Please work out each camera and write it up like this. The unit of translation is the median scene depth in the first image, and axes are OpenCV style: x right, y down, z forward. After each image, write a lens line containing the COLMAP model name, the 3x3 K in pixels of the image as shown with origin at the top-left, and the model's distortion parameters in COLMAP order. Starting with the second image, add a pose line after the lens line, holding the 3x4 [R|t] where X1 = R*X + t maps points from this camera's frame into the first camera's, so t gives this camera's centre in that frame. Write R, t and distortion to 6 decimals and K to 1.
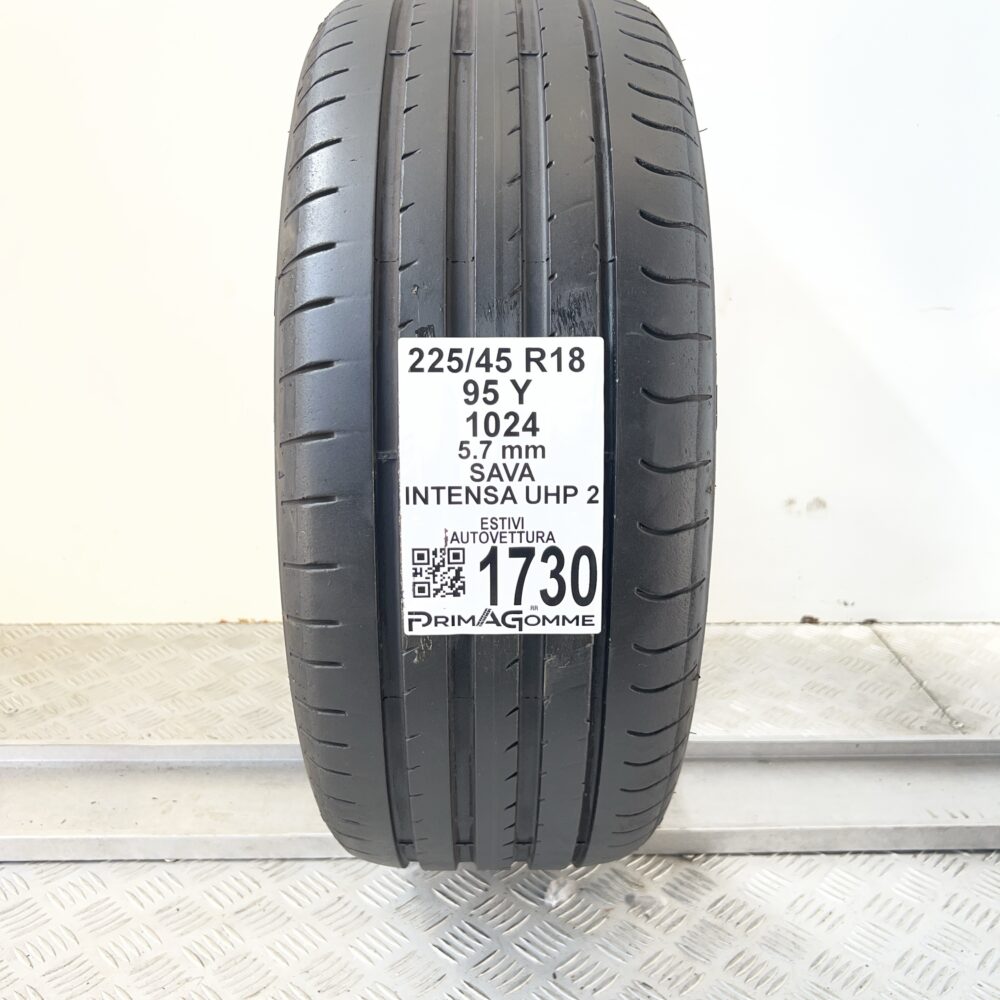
lens RADIAL K [[997.3, 0, 498.6], [0, 997.3, 503.2], [0, 0, 1]] dist [0.004385, 0.000000]
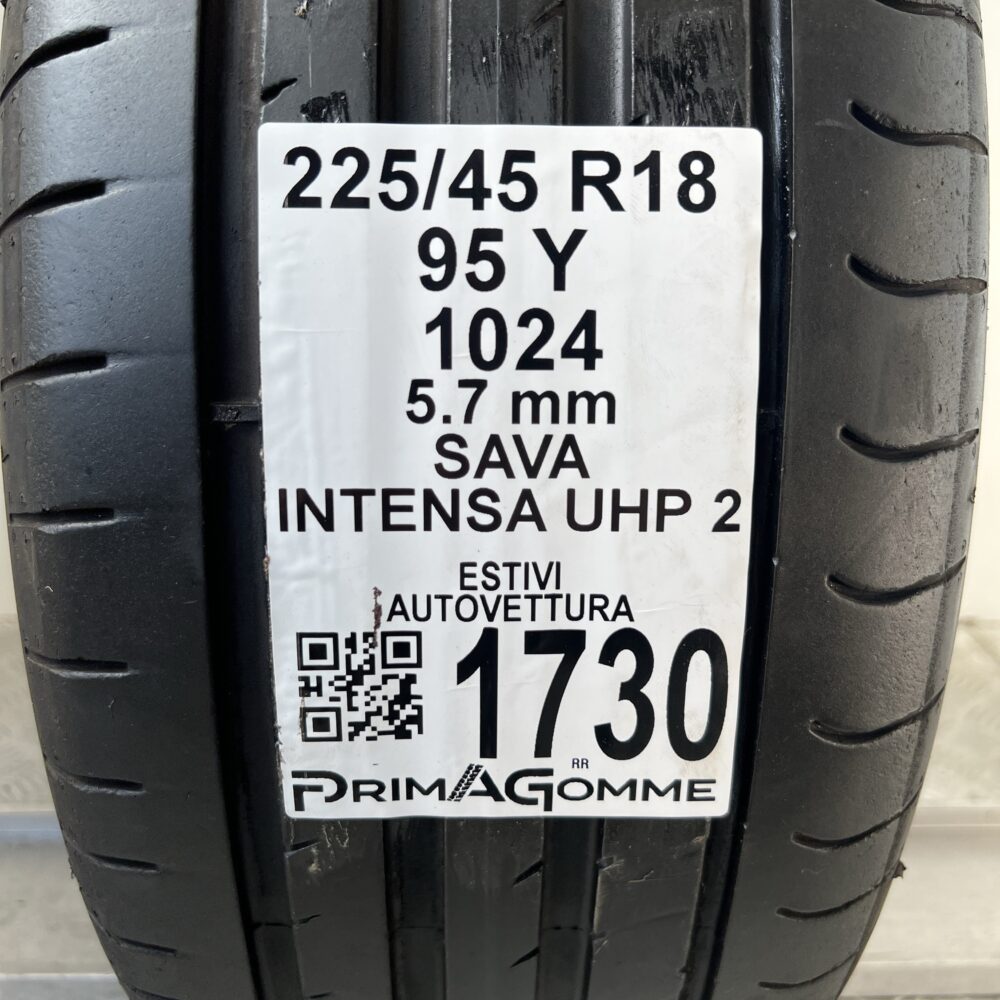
lens RADIAL K [[997.3, 0, 502.7], [0, 997.3, 494.7], [0, 0, 1]] dist [0.004385, 0.000000]
pose [[0.999868, 0.008825, 0.013616, -0.005547], [-0.009410, 0.999010, 0.043475, -0.032686], [-0.013219, -0.043598, 0.998962, 0.577514]]
